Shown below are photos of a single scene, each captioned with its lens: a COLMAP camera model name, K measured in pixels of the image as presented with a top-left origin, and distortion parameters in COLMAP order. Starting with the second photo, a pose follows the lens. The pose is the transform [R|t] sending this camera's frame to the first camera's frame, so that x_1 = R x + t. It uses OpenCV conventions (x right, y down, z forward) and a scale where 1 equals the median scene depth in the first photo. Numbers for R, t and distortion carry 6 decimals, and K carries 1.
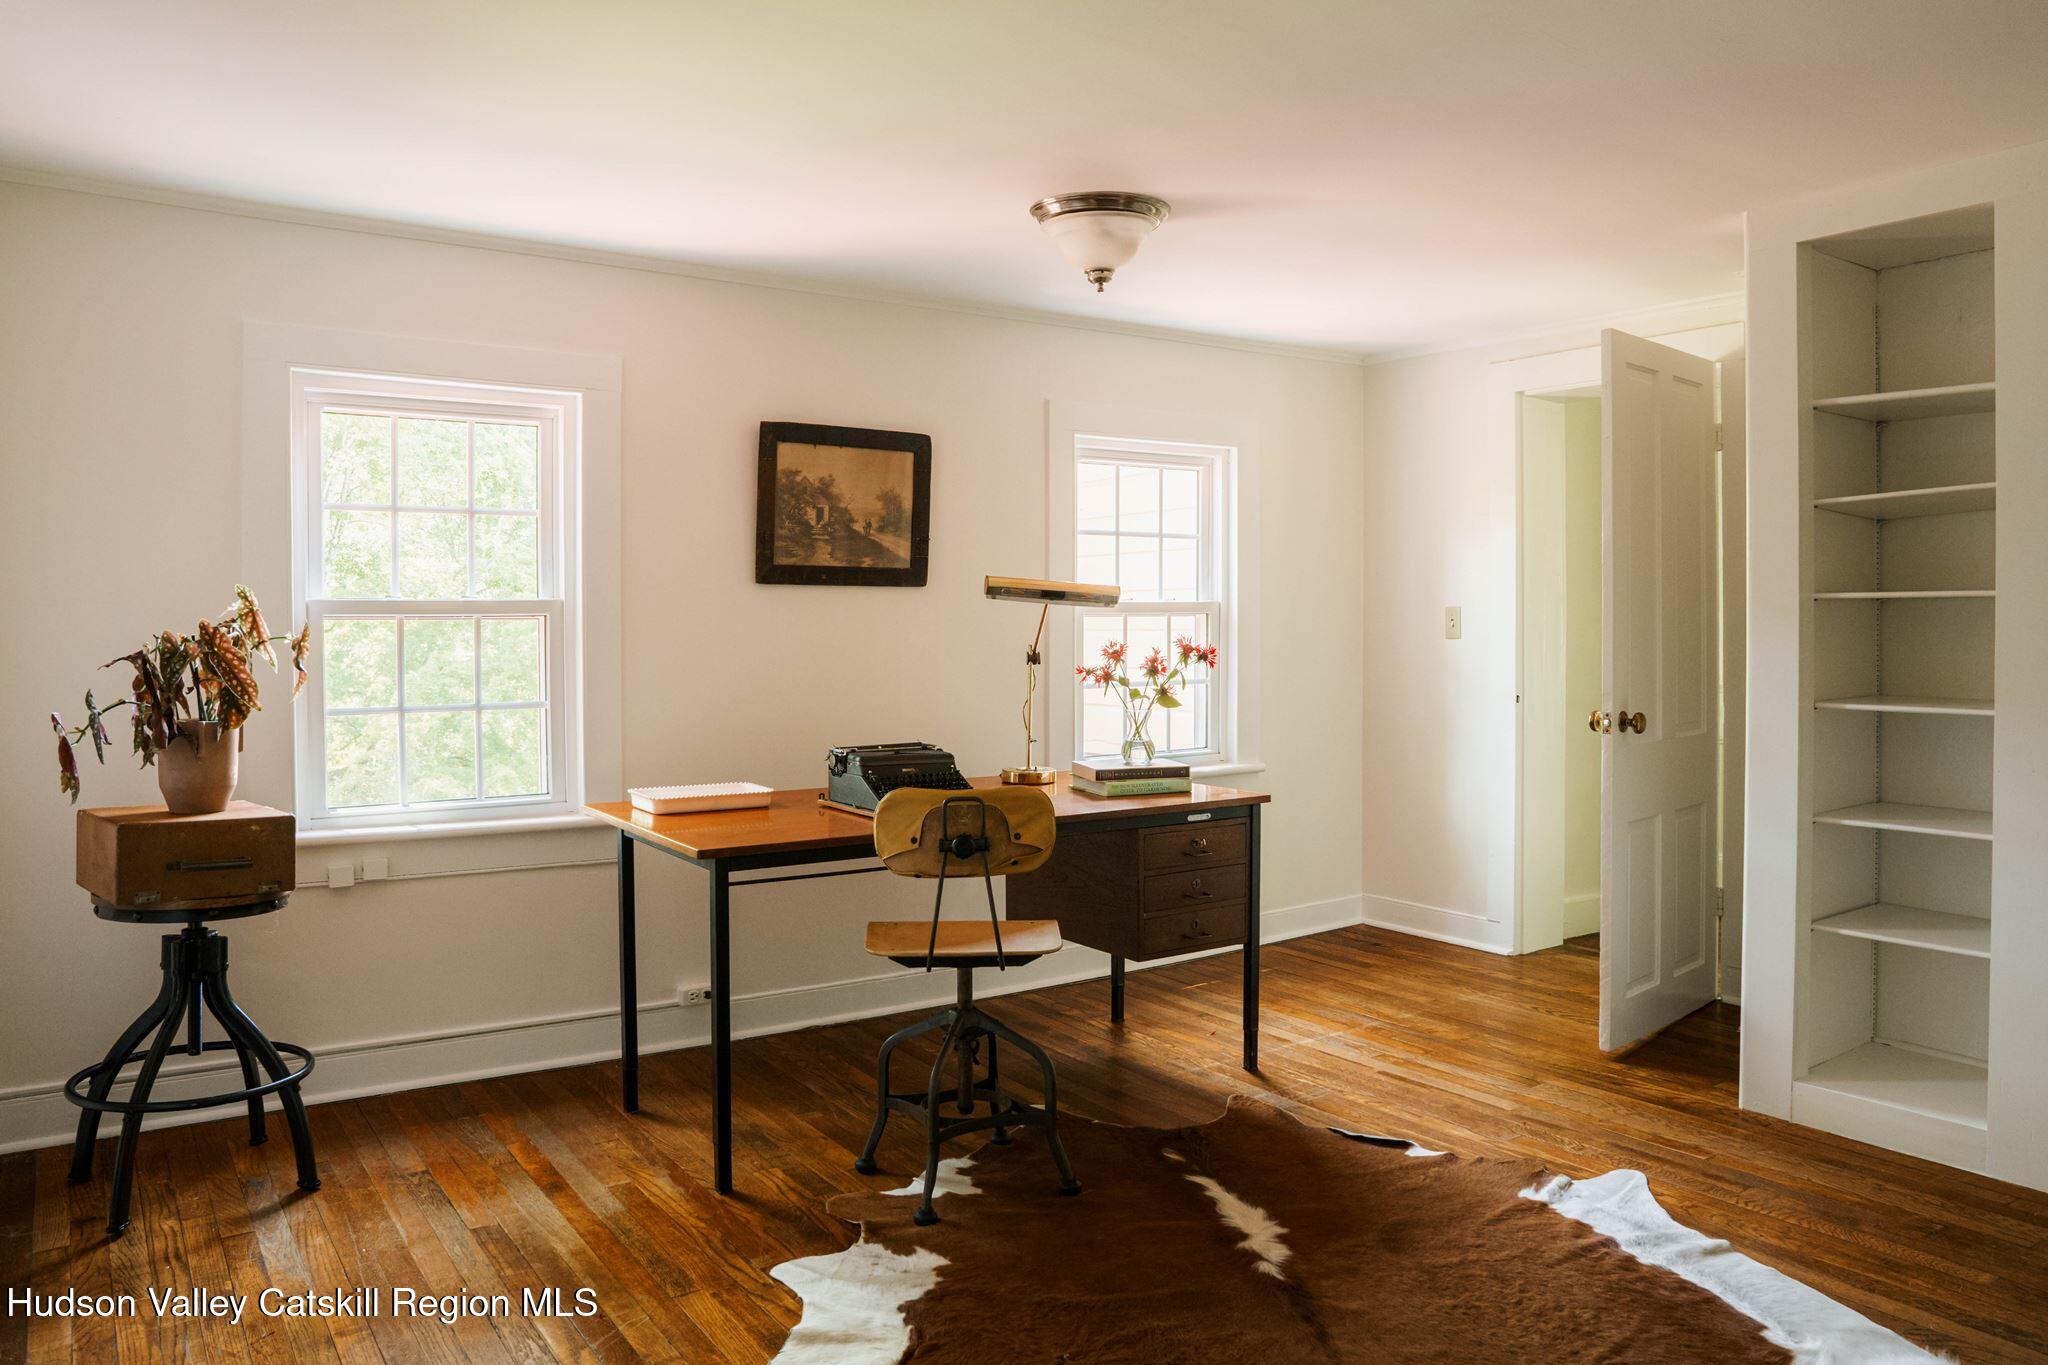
lens RADIAL K [[1421.9, 0, 1020.8], [0, 1421.9, 668.3], [0, 0, 1]] dist [-0.034239, 0.000162]
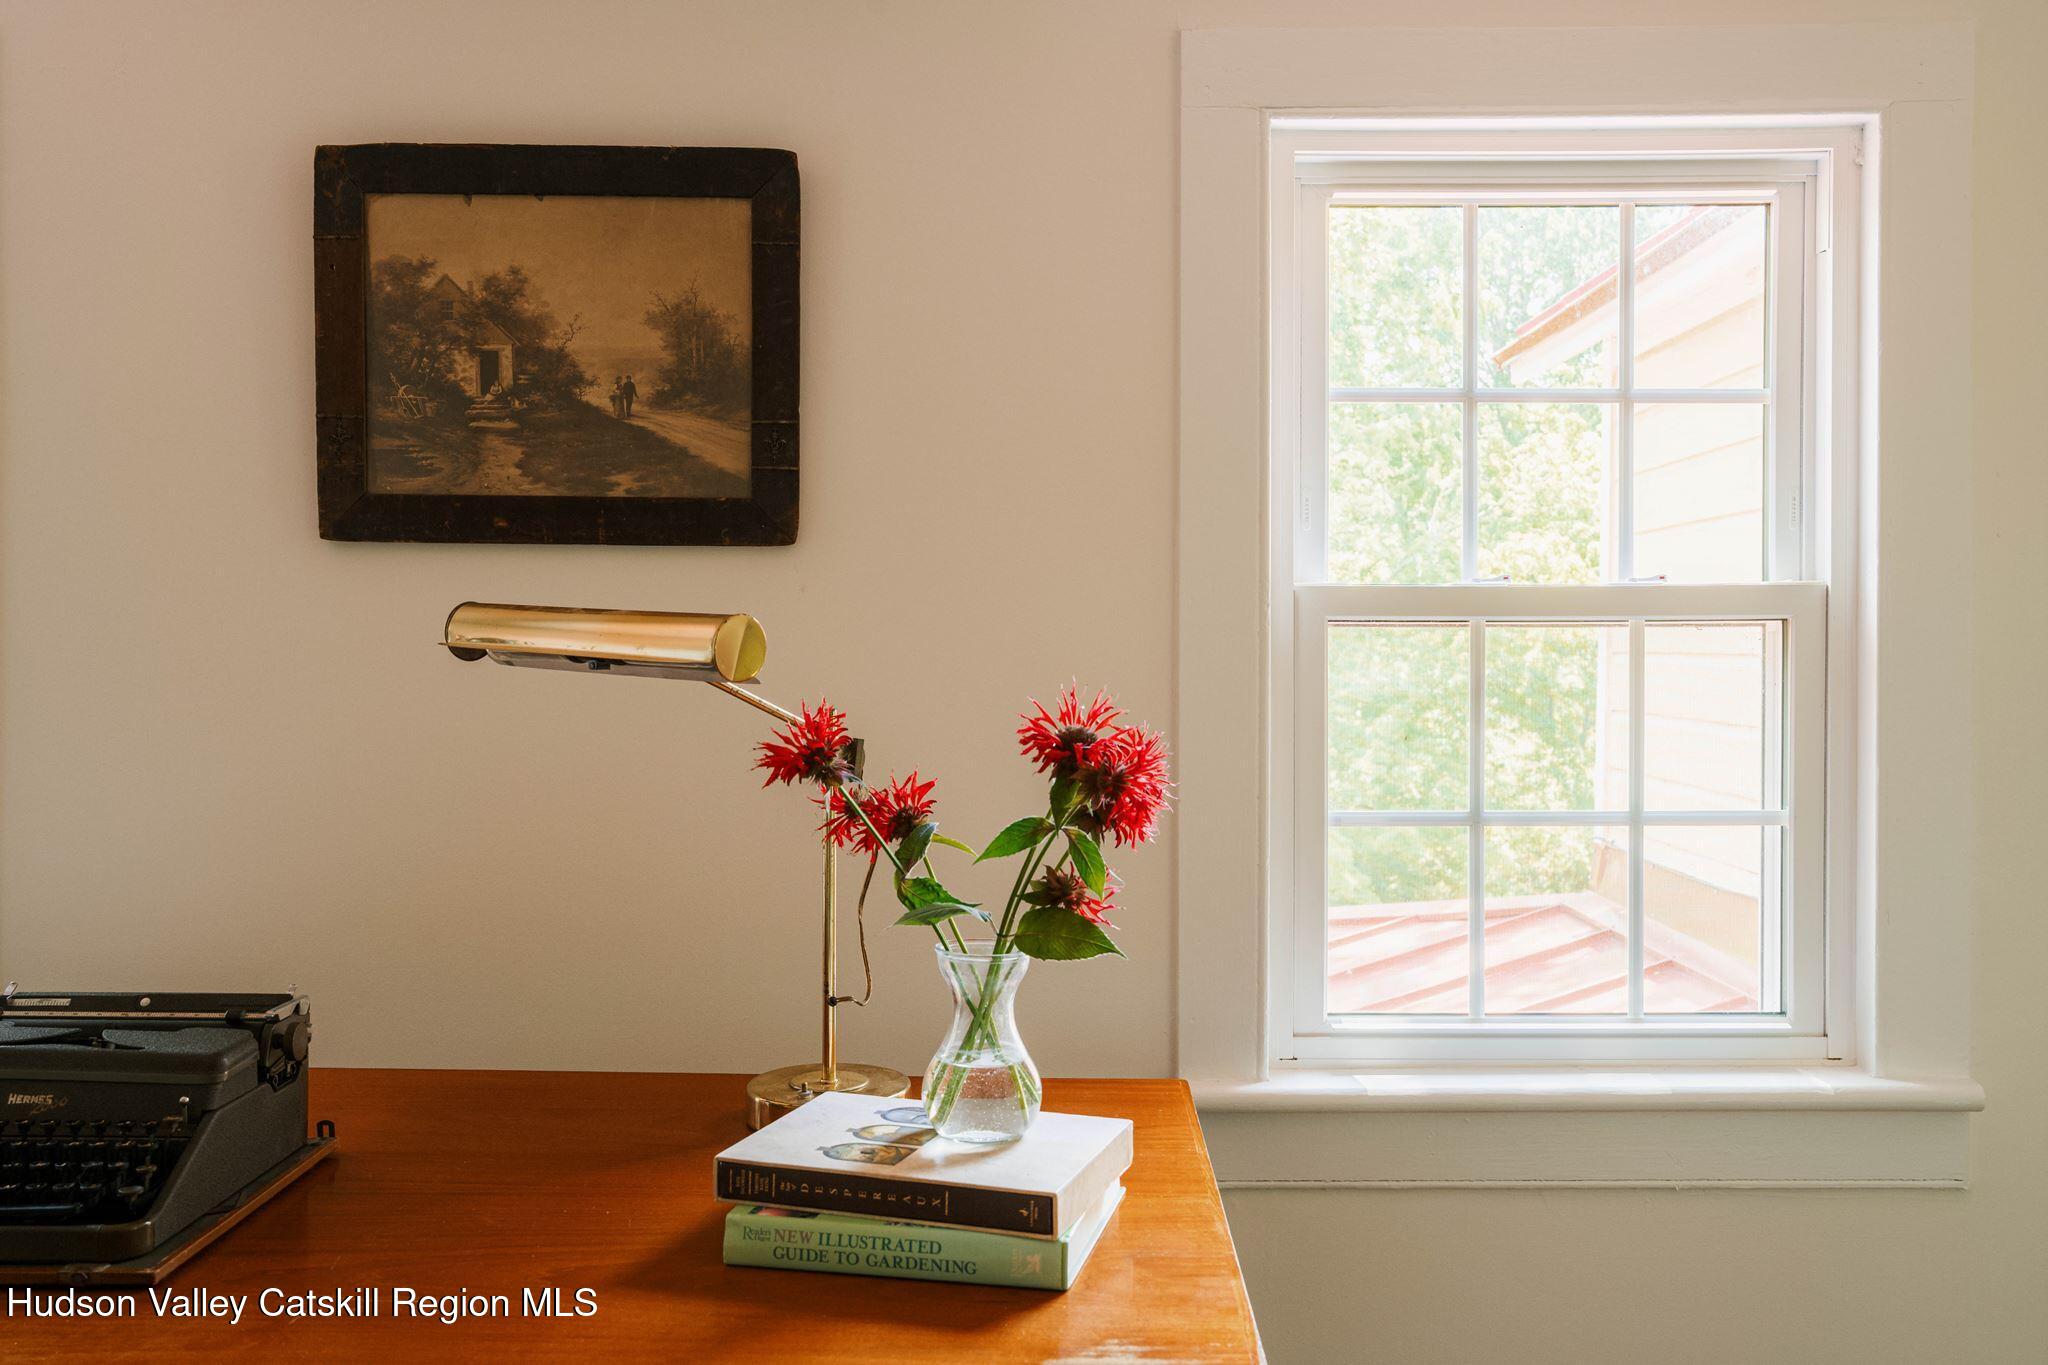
lens RADIAL K [[3160.2, 0, 1026.3], [0, 3160.2, 676.1], [0, 0, 1]] dist [0.167942, 0.000000]
pose [[0.824936, 0.013588, -0.565063, 0.491898], [-0.024940, 0.999612, -0.012374, -0.012667], [0.564676, 0.024300, 0.824955, 0.332342]]
